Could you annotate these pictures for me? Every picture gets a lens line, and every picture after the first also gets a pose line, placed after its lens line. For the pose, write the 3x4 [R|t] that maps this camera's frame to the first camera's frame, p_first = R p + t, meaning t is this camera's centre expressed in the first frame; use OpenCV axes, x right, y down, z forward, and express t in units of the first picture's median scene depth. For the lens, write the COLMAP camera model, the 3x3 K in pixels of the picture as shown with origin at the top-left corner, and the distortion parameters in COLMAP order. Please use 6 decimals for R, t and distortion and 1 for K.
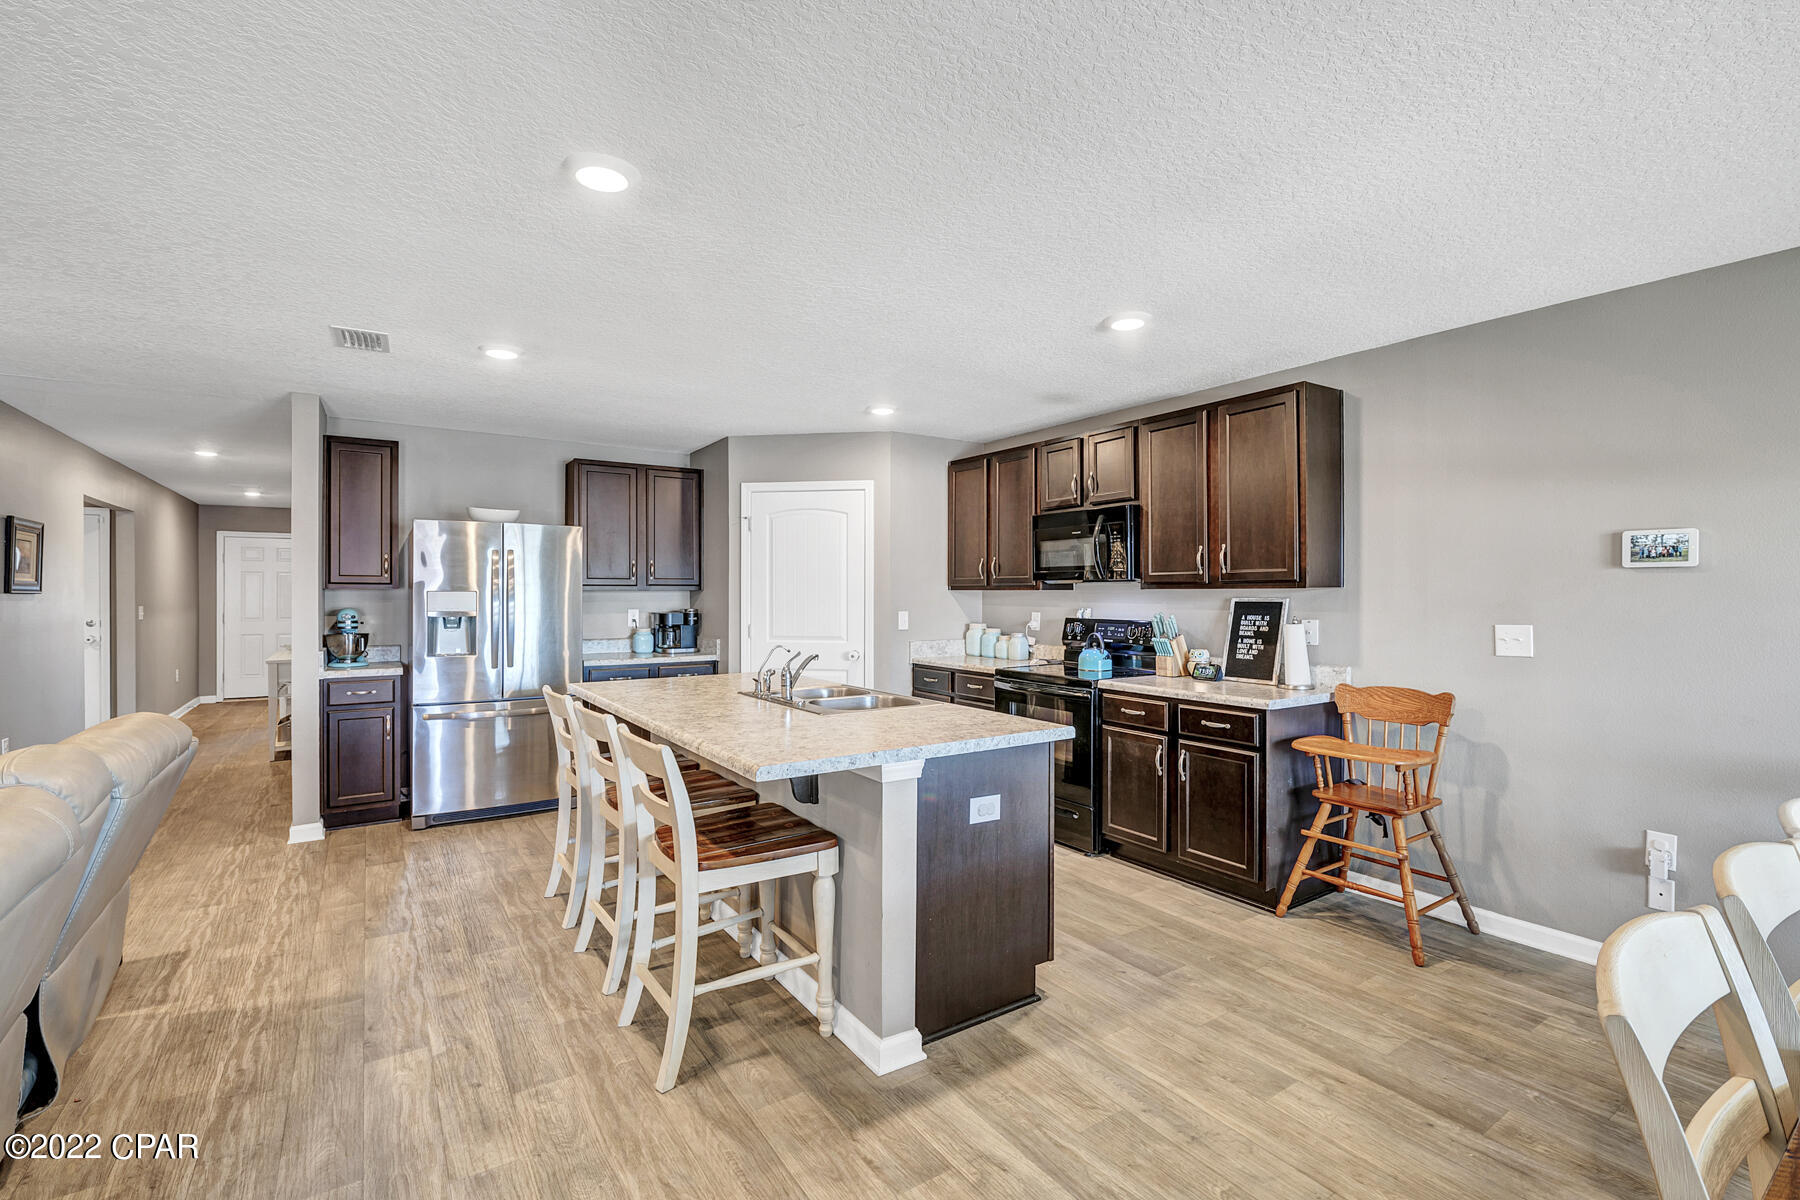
lens RADIAL K [[801.2, 0, 905.1], [0, 801.2, 608.5], [0, 0, 1]] dist [-0.005288, -0.000473]
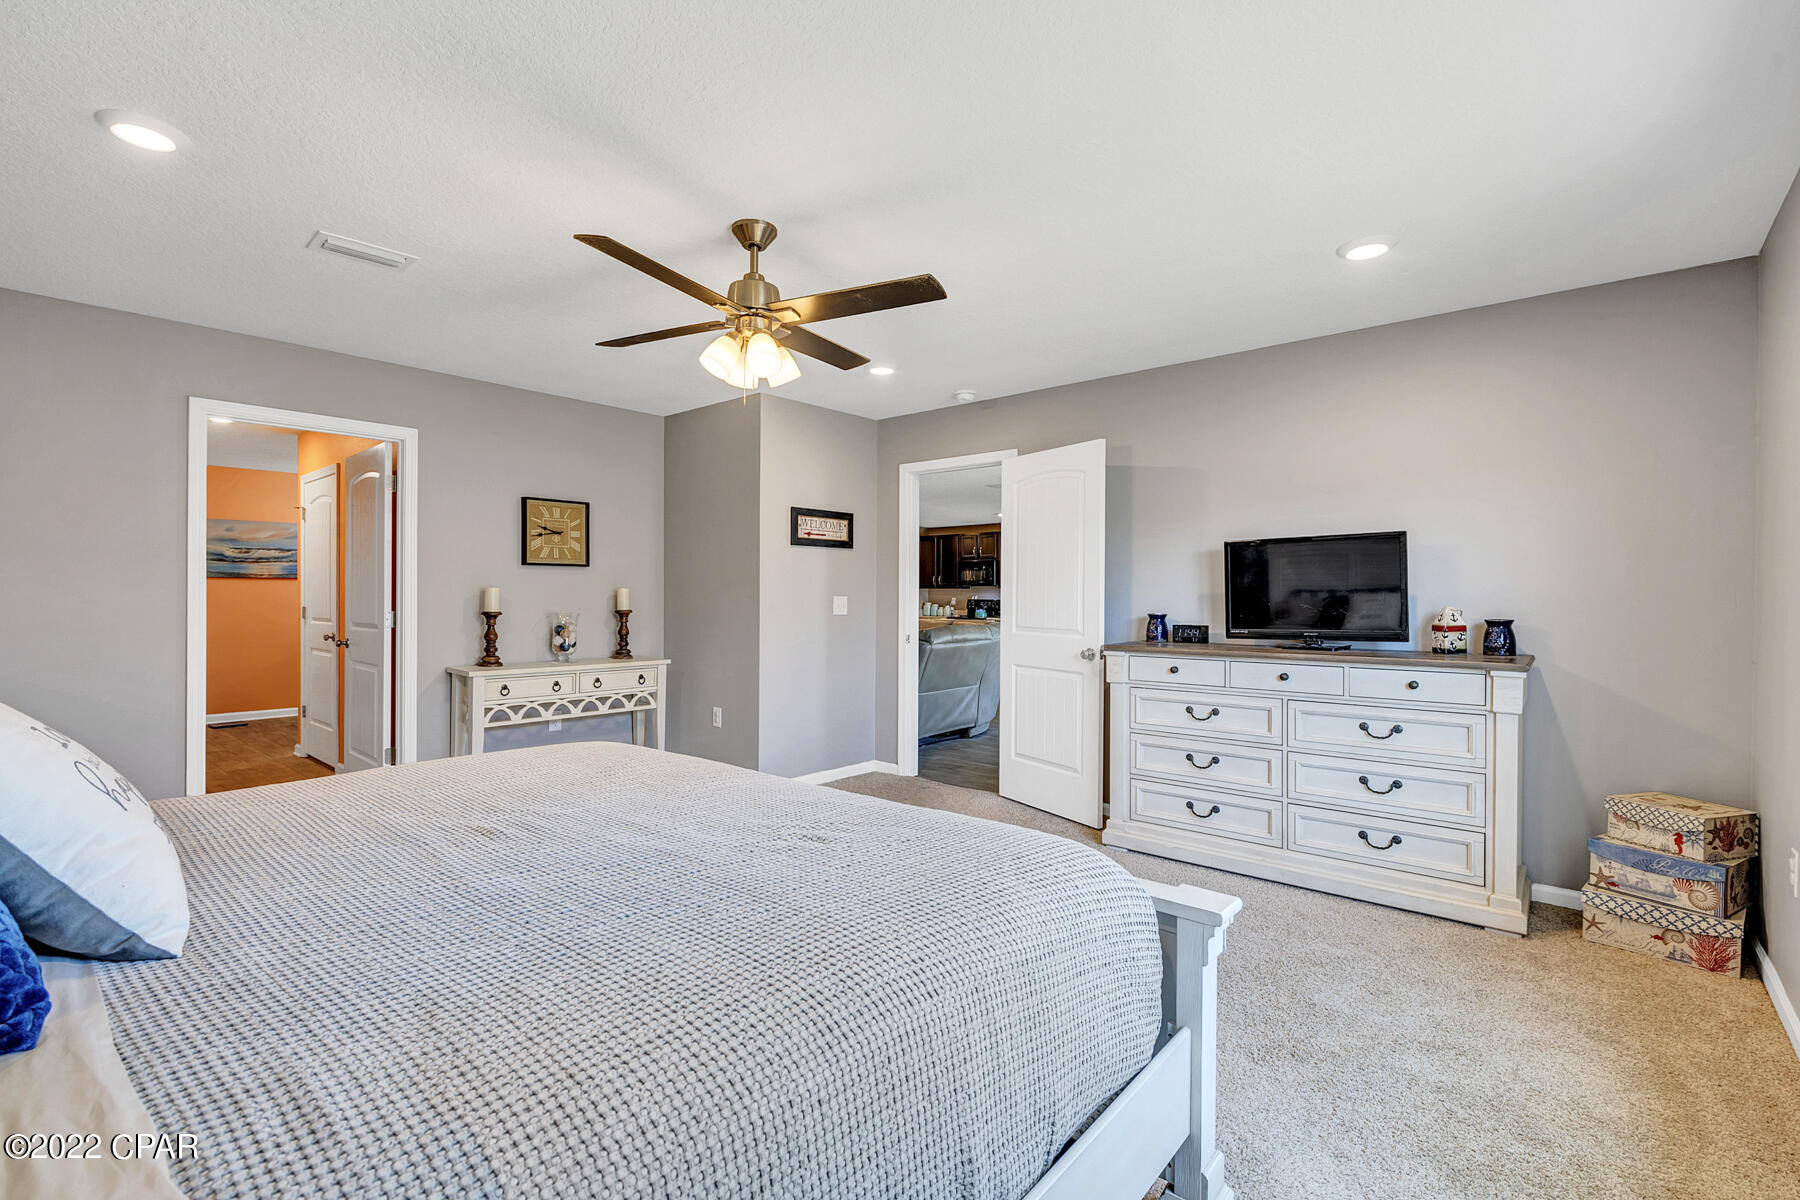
lens RADIAL K [[801.2, 0, 897.4], [0, 801.2, 596.7], [0, 0, 1]] dist [-0.005288, -0.000473]
pose [[0.962184, 0.003281, 0.272382, -0.964564], [0.002334, 0.999791, -0.020289, 0.072792], [-0.272392, 0.020158, 0.961975, -1.926681]]
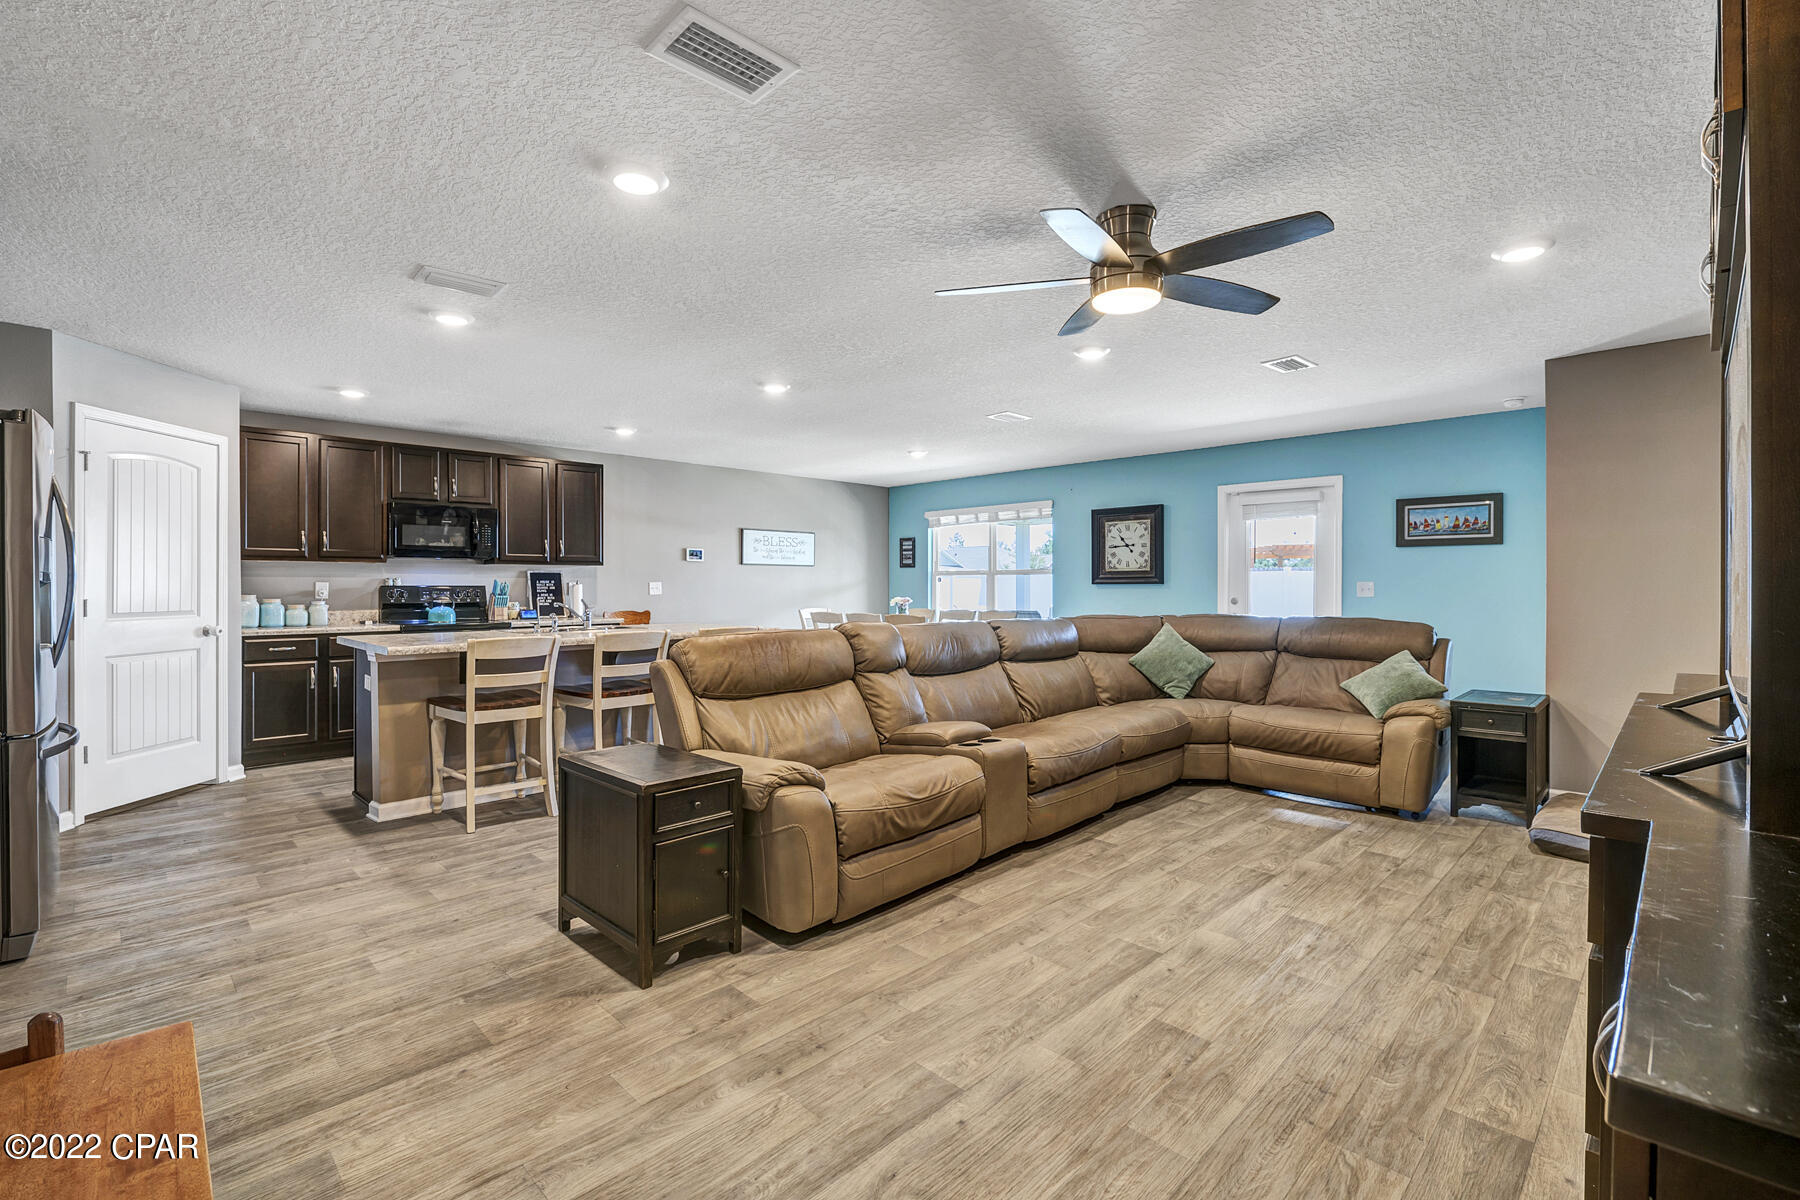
lens RADIAL K [[801.2, 0, 901.1], [0, 801.2, 590.5], [0, 0, 1]] dist [-0.005288, -0.000473]
pose [[-0.193244, -0.004902, 0.981138, -1.478586], [0.026284, 0.999603, 0.010171, 0.034070], [-0.980799, 0.027754, -0.193039, 0.576593]]
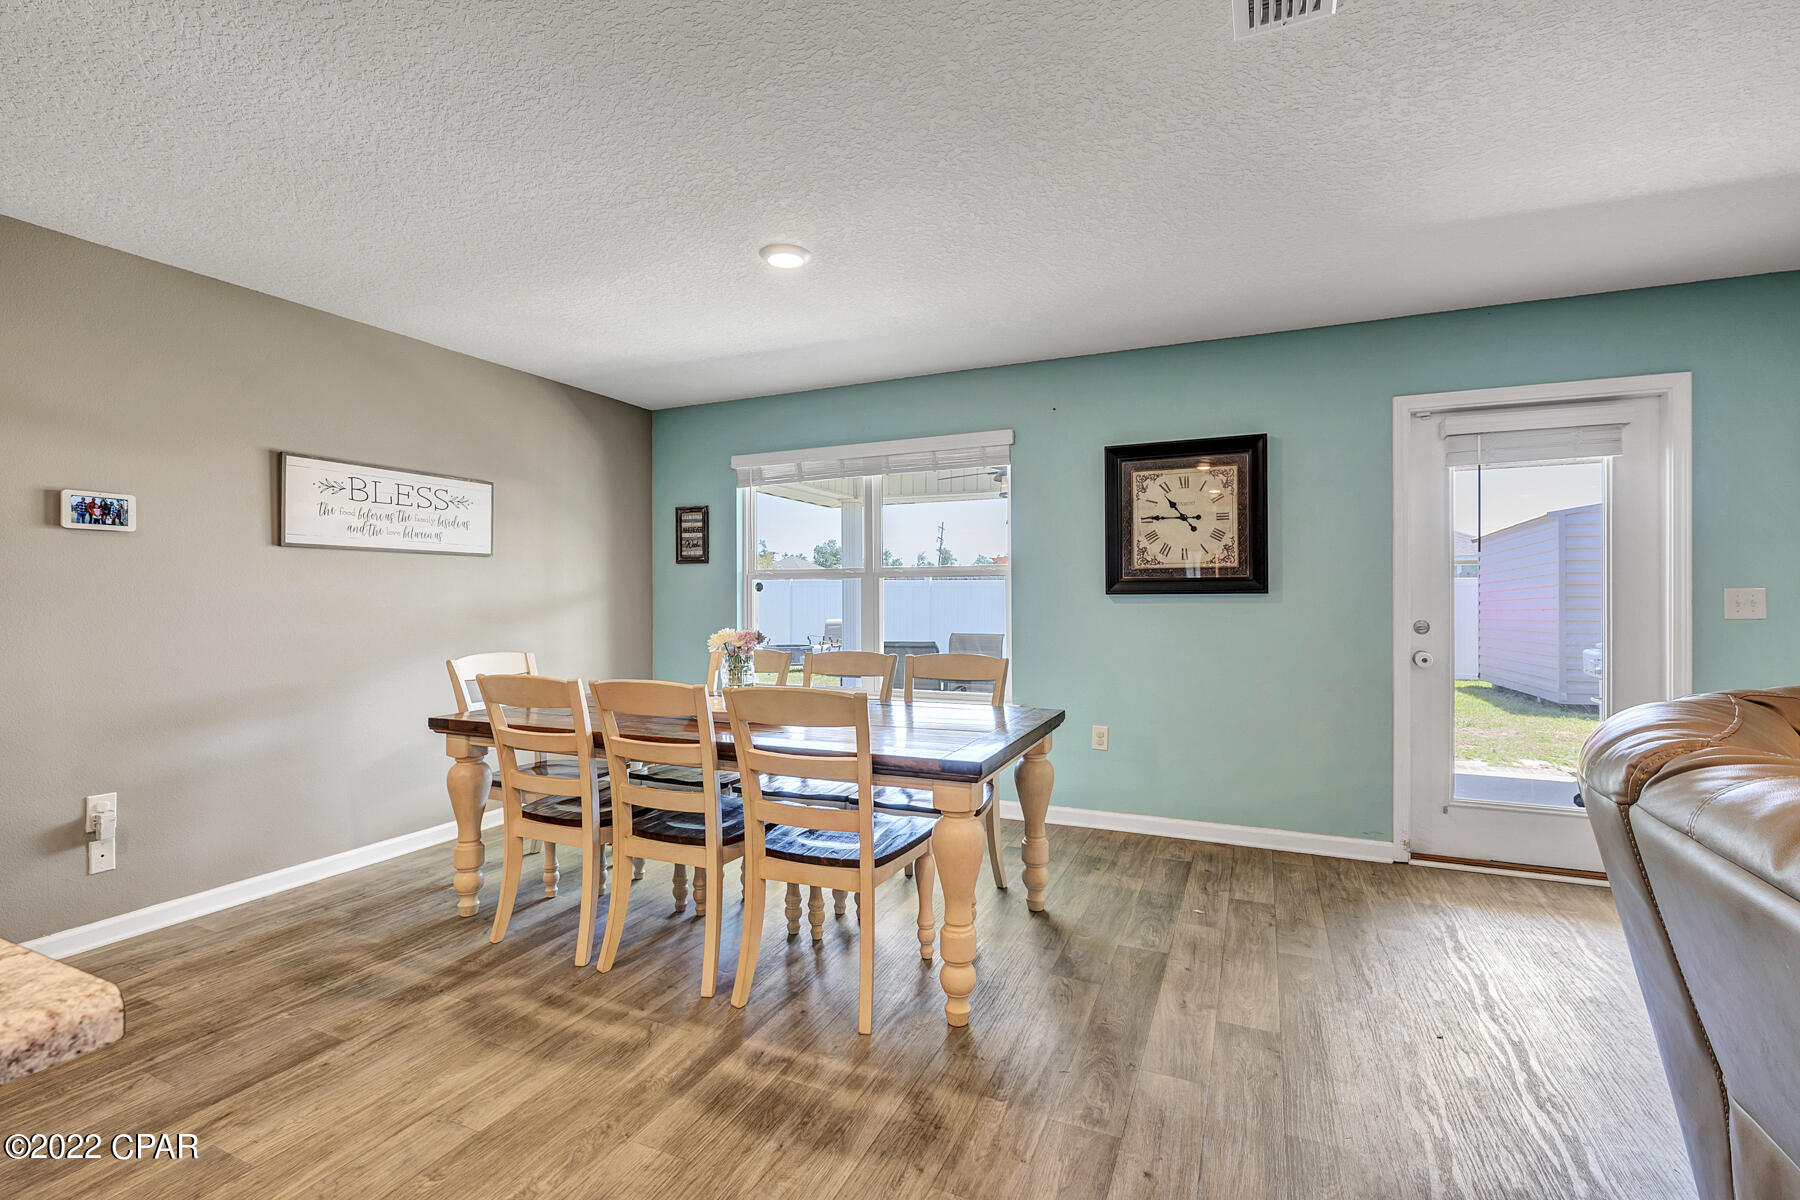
lens RADIAL K [[801.2, 0, 896.5], [0, 801.2, 591.6], [0, 0, 1]] dist [-0.005288, -0.000473]
pose [[-0.517120, 0.005697, 0.855894, -0.303605], [0.026959, 0.999590, 0.009634, 0.030541], [-0.855488, 0.028056, -0.517062, 0.461215]]
